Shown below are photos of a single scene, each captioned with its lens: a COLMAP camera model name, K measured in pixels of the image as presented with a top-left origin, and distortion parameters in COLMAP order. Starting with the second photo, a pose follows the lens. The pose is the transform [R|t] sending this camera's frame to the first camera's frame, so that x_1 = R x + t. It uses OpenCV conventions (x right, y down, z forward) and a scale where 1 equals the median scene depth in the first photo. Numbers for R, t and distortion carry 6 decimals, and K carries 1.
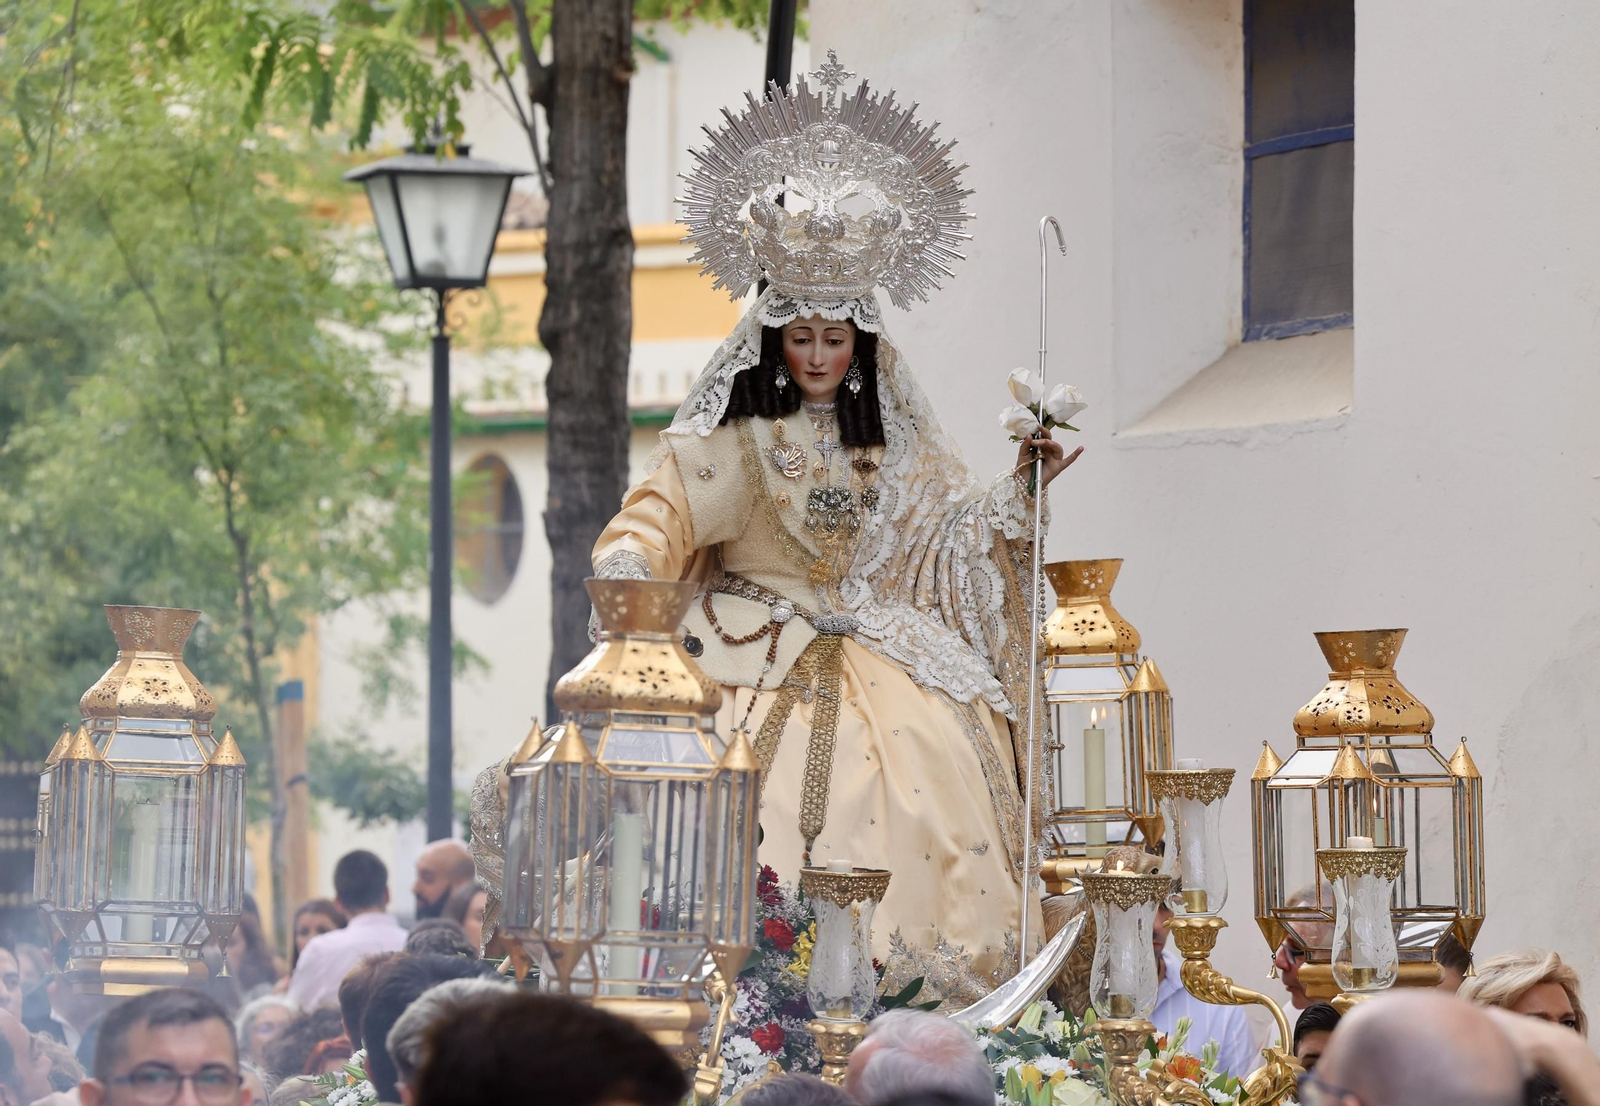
lens RADIAL K [[8241.8, 0, 801.1], [0, 8241.8, 594.0], [0, 0, 1]] dist [1.408220, -16.143666]
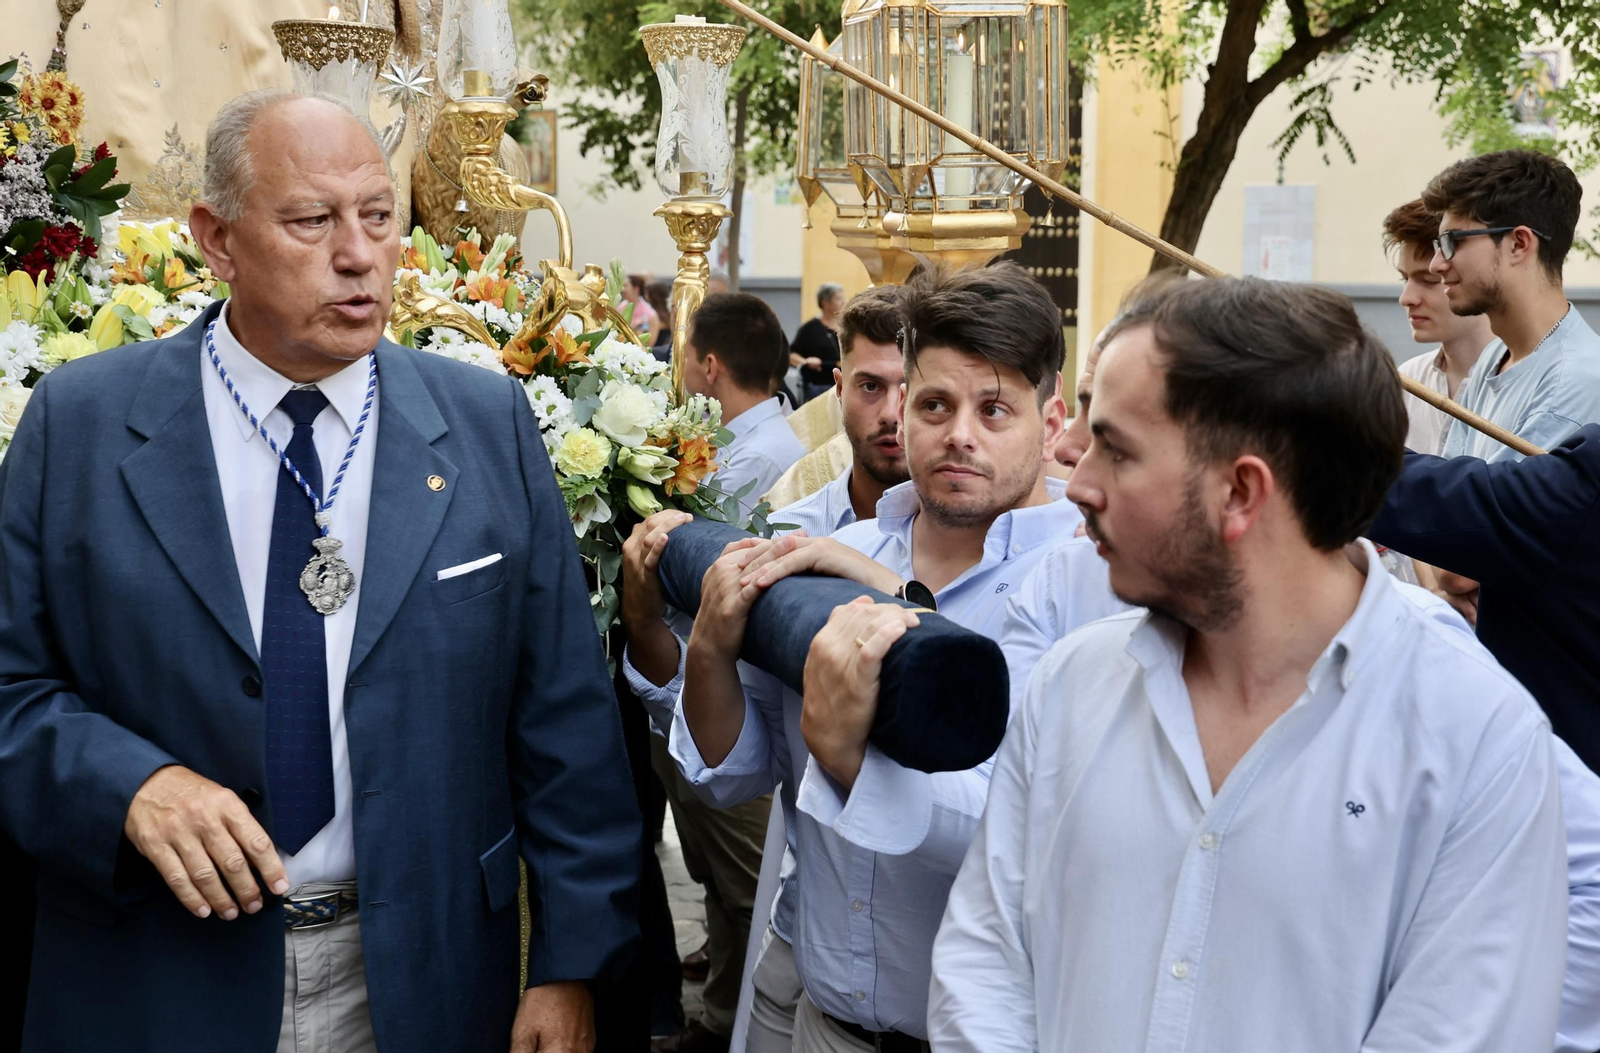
lens RADIAL K [[2297.1, 0, 804.2], [0, 2297.1, 451.2], [0, 0, 1]] dist [0.145958, 0.038935]
pose [[0.994644, 0.024935, -0.100311, 0.099970], [-0.015954, 0.995872, 0.089357, 0.050430], [0.102125, -0.087278, 0.990935, 0.745179]]
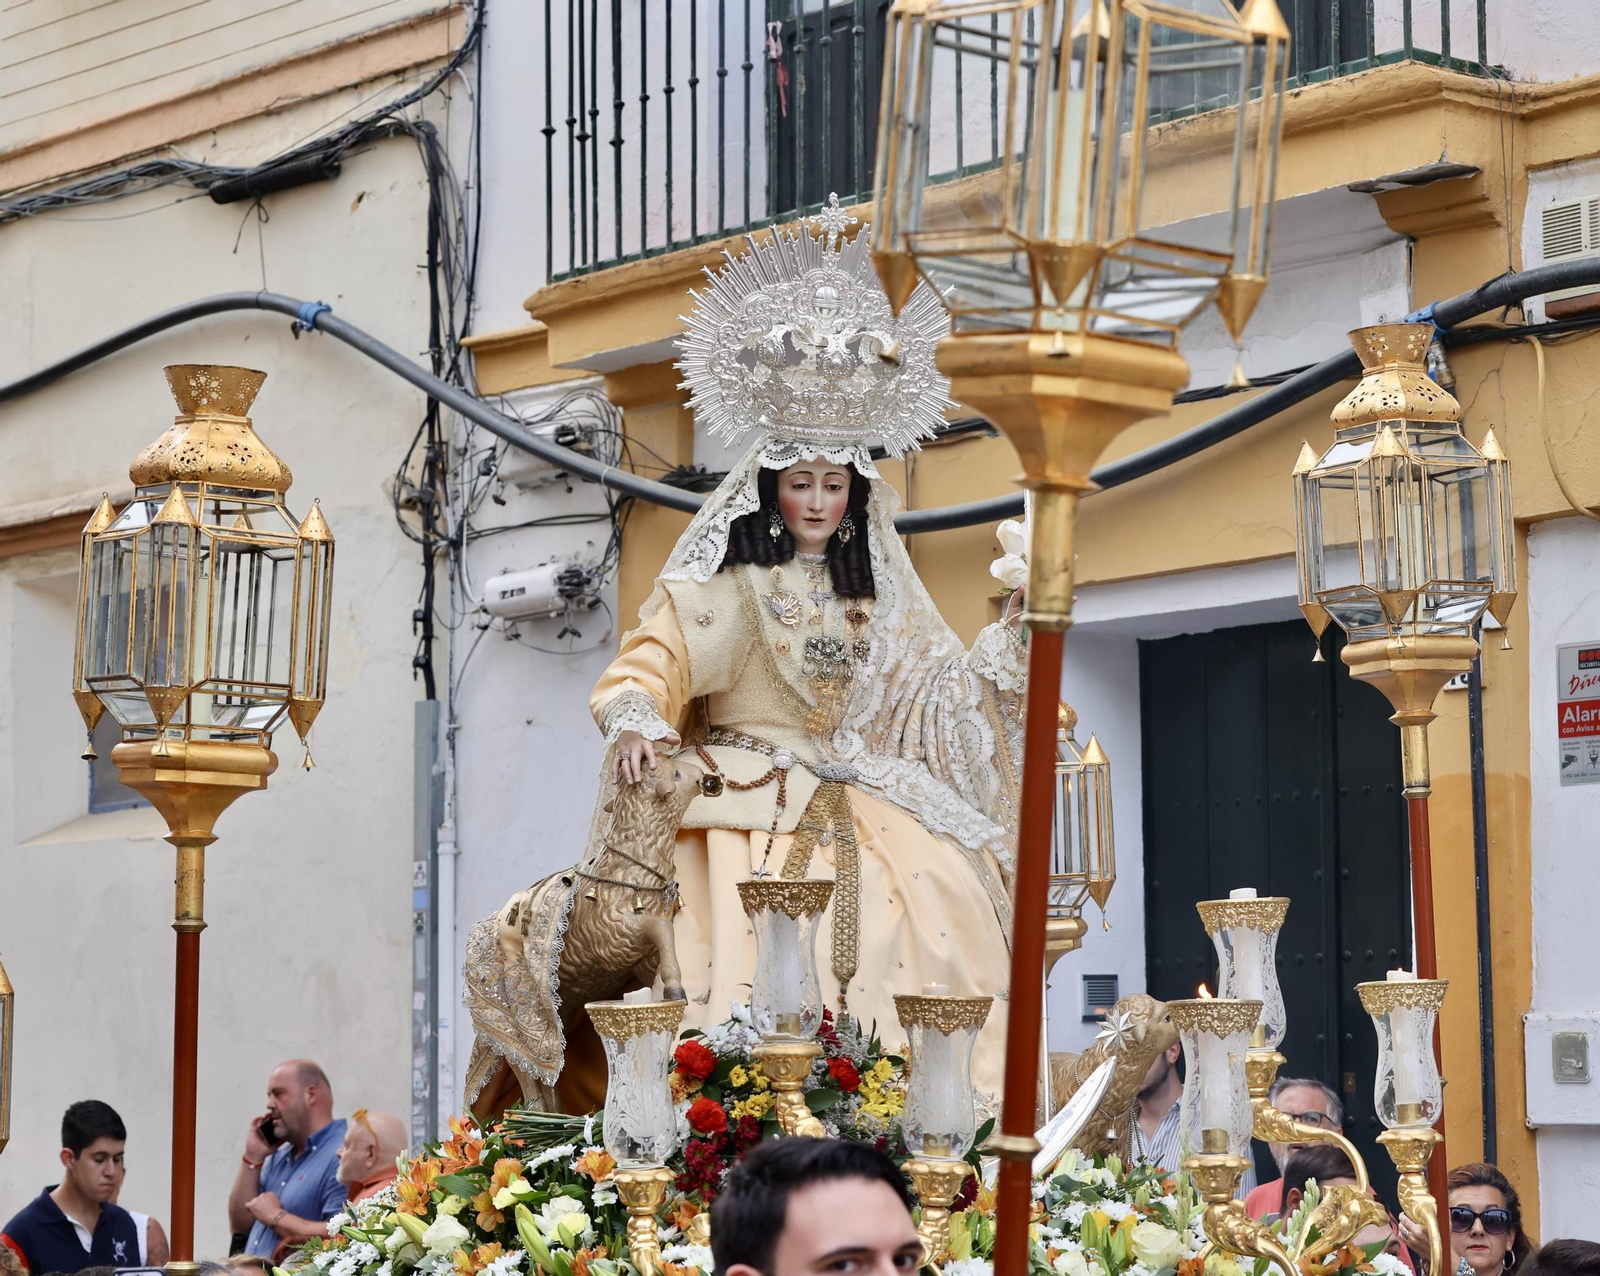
lens RADIAL K [[4209.6, 0, 800.0], [0, 4209.6, 638.0], [0, 0, 1]] dist [-0.103740, -0.597715]
pose [[0.988064, 0.005965, 0.153931, -0.077522], [0.009554, 0.994953, -0.099883, 0.037837], [-0.153750, 0.100161, 0.983020, 0.504023]]
